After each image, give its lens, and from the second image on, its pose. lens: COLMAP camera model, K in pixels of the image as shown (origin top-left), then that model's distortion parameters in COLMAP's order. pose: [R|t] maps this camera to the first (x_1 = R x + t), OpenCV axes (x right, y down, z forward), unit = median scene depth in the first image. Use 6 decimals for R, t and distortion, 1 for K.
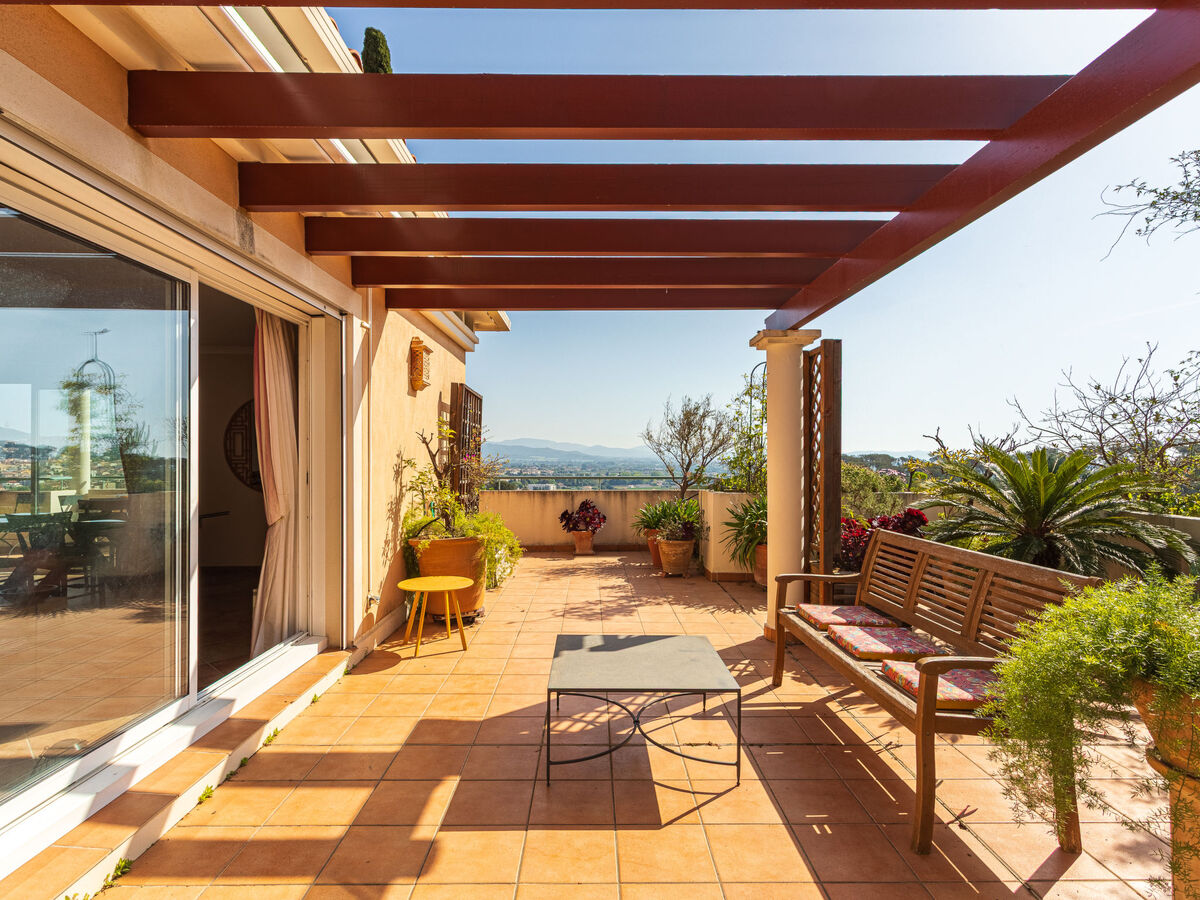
lens RADIAL K [[639.7, 0, 602.7], [0, 639.7, 451.3], [0, 0, 1]] dist [0.001002, 0.005509]
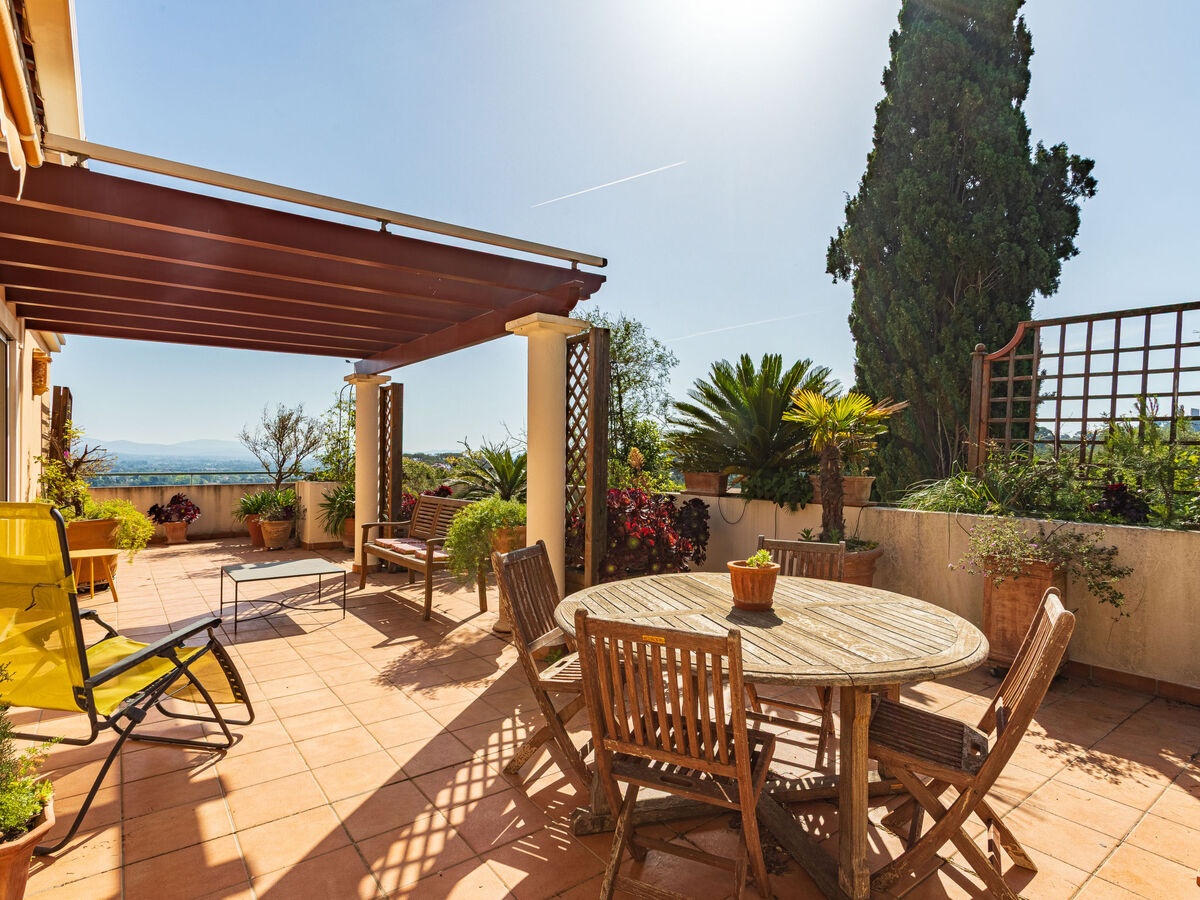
lens RADIAL K [[639.7, 0, 602.7], [0, 639.7, 451.3], [0, 0, 1]] dist [0.001002, 0.005509]
pose [[0.804646, 0.006256, 0.593722, -0.118683], [-0.007666, 0.999971, -0.000147, -0.002668], [-0.593706, -0.004433, 0.804670, -0.393442]]
